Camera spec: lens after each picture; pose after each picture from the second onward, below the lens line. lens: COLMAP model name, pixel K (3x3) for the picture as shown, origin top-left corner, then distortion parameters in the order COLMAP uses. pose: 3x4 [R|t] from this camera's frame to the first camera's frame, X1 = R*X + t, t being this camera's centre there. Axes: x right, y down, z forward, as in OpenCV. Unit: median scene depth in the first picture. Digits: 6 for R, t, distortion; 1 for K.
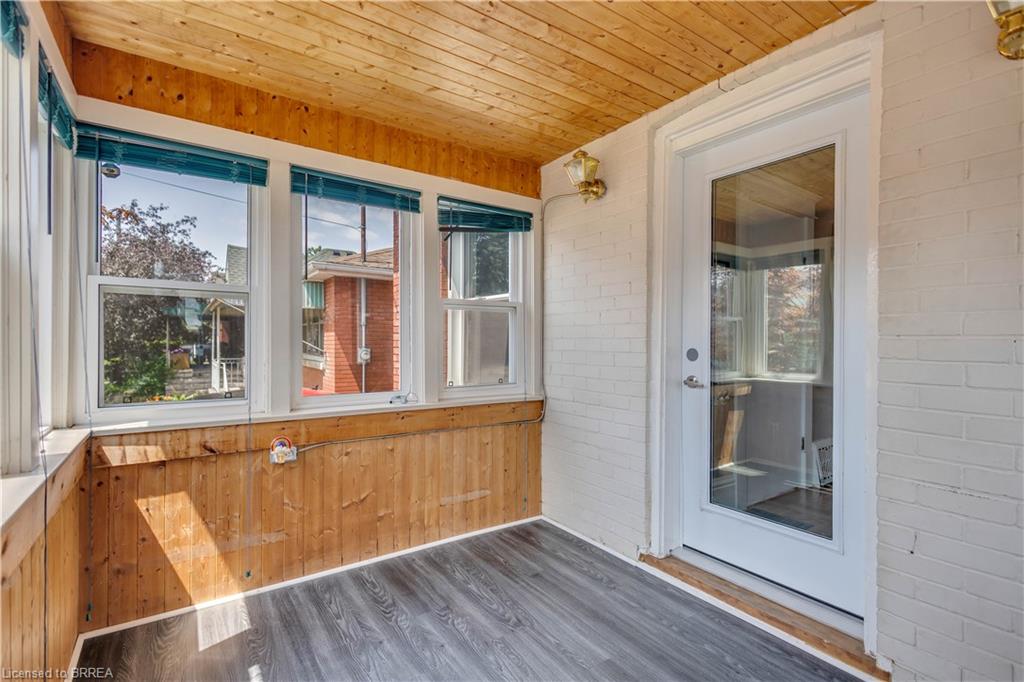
lens RADIAL K [[471.7, 0, 511.7], [0, 471.7, 342.3], [0, 0, 1]] dist [0.011436, 0.000088]
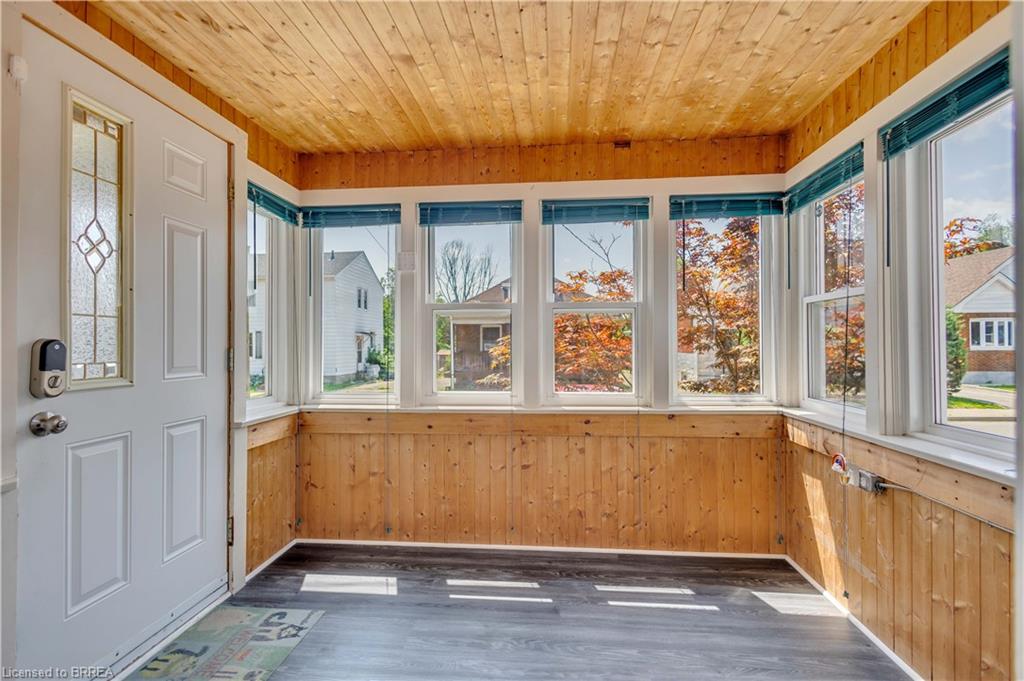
lens RADIAL K [[471.7, 0, 514.4], [0, 471.7, 342.3], [0, 0, 1]] dist [0.011436, 0.000088]
pose [[-0.639715, -0.005690, -0.768592, 0.649606], [-0.000970, 0.999978, -0.006596, -0.003068], [0.768612, -0.003474, -0.639706, 1.206732]]
